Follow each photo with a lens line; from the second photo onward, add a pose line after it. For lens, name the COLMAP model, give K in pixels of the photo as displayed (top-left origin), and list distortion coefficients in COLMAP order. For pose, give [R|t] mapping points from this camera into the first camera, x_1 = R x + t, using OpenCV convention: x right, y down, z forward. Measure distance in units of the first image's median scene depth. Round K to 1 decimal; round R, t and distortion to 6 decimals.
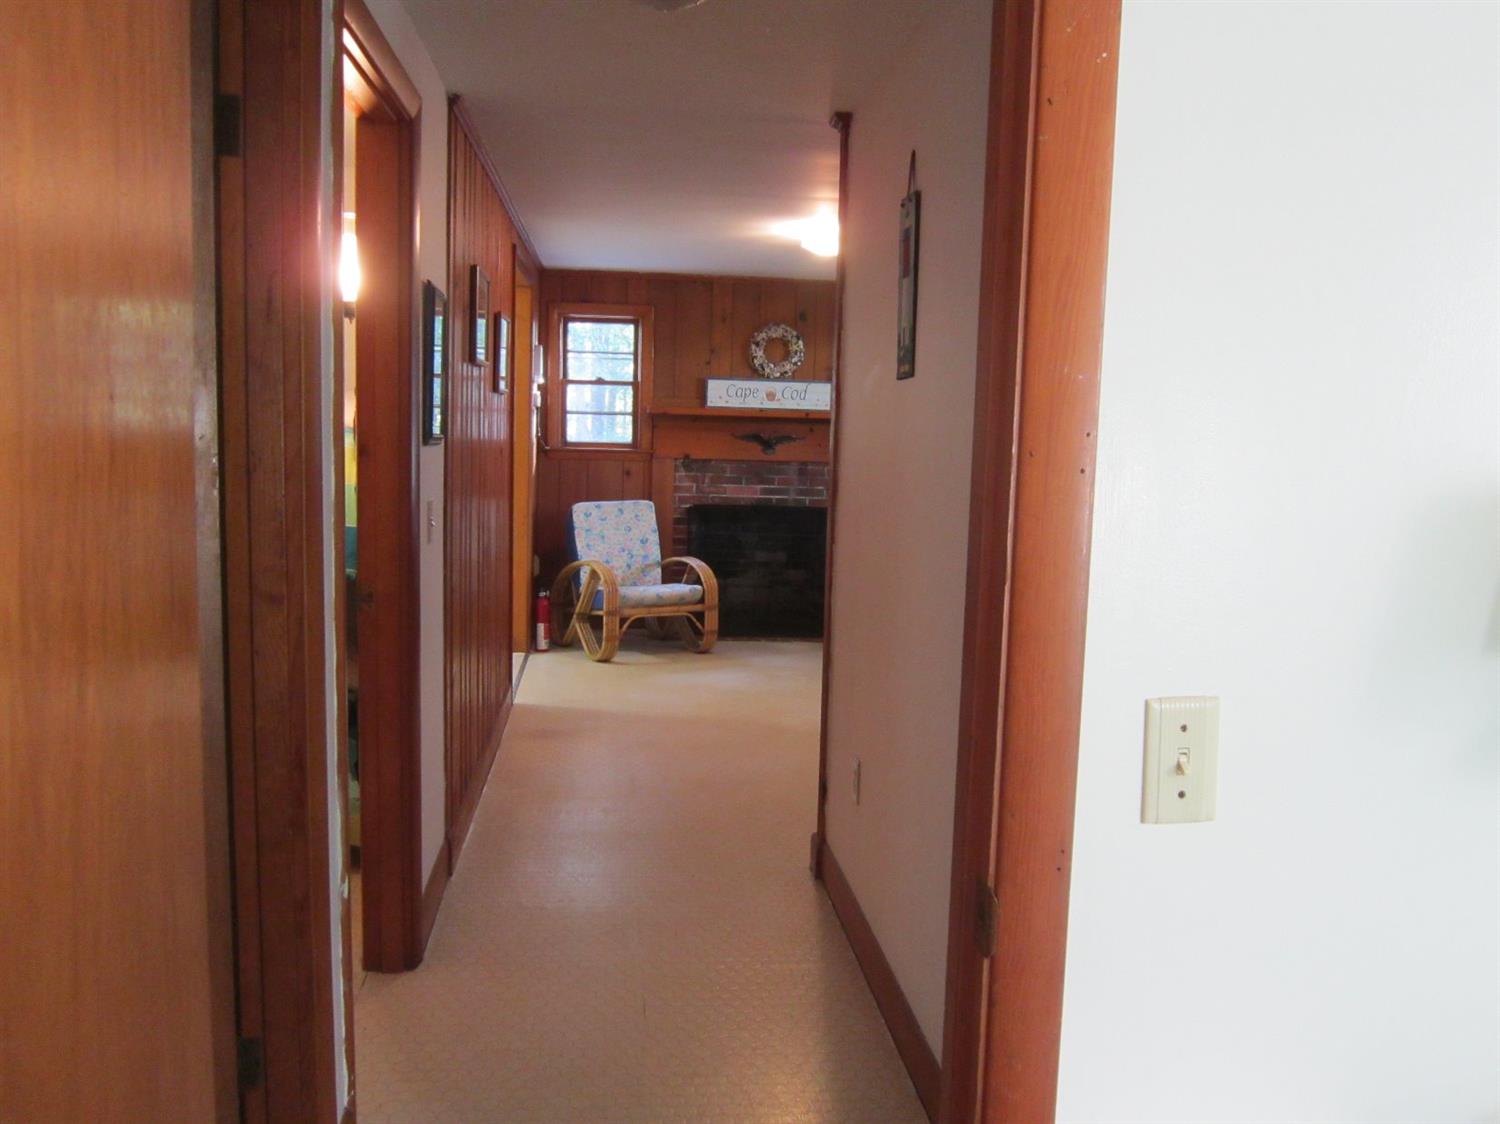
lens RADIAL K [[1229.6, 0, 751.0], [0, 1229.6, 561.6], [0, 0, 1]] dist [0.014125, 0.000696]
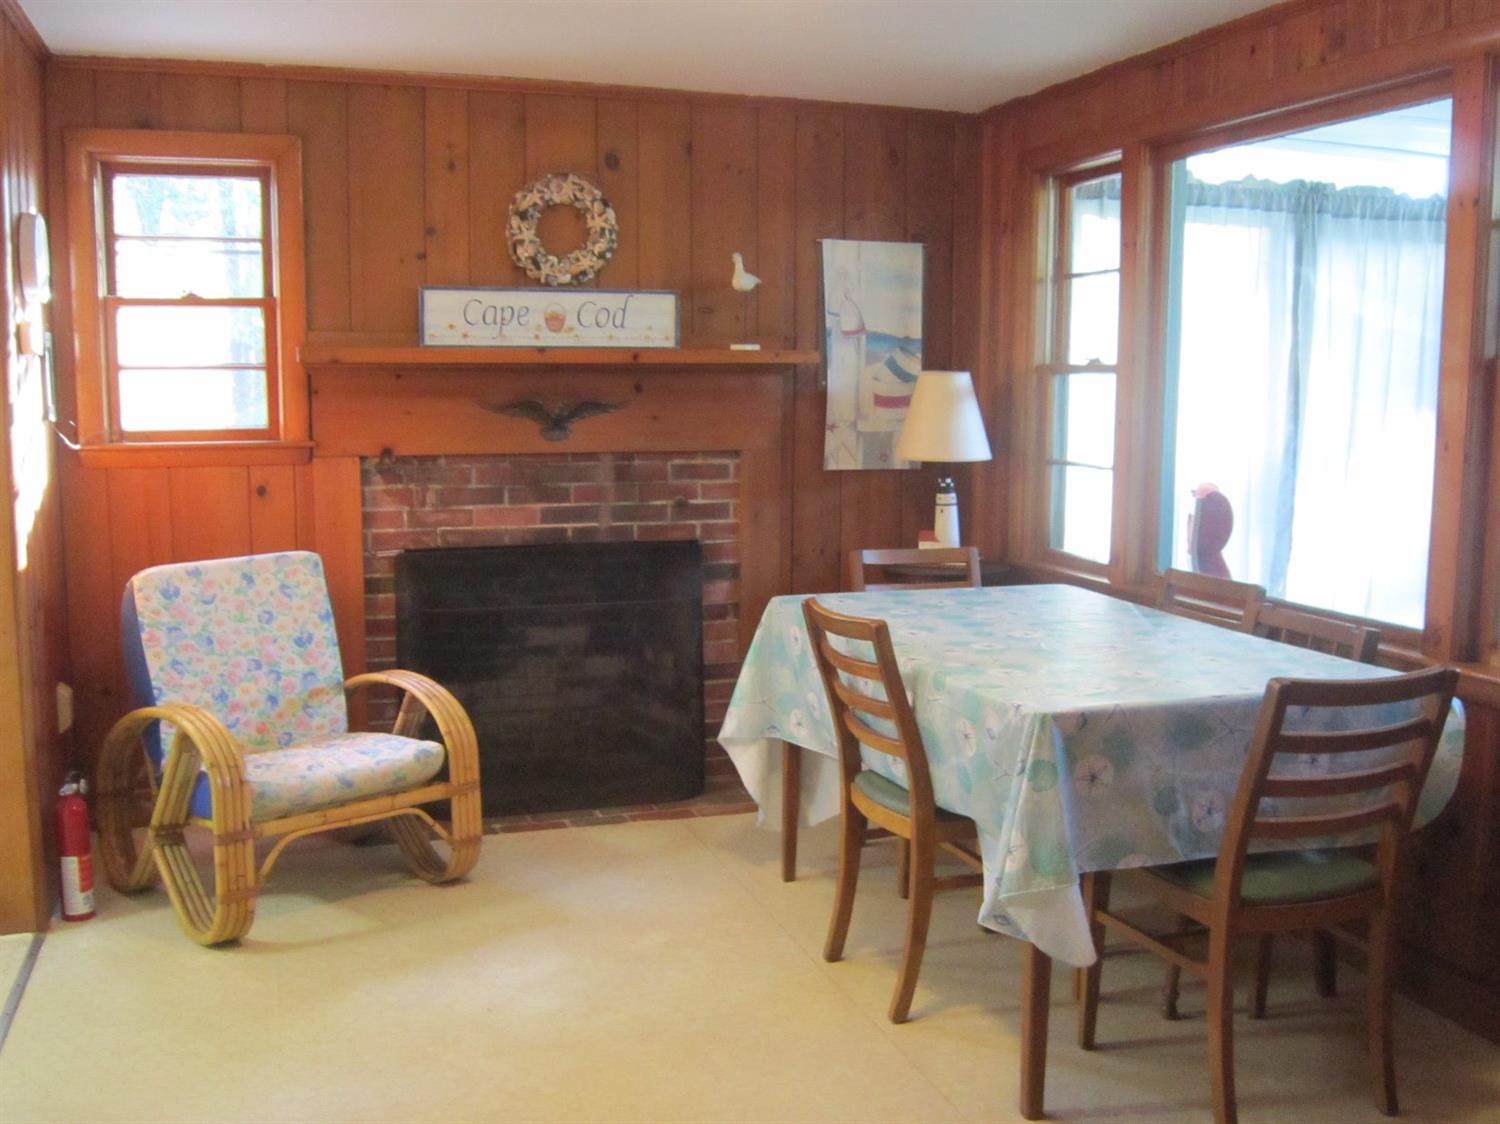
lens RADIAL K [[1536.9, 0, 749.2], [0, 1536.9, 559.3], [0, 0, 1]] dist [-0.052346, 0.000000]
pose [[0.980038, -0.051378, 0.192058, -0.030595], [0.050412, 0.998679, 0.009918, -0.042708], [-0.192314, -0.000038, 0.981334, 0.389922]]
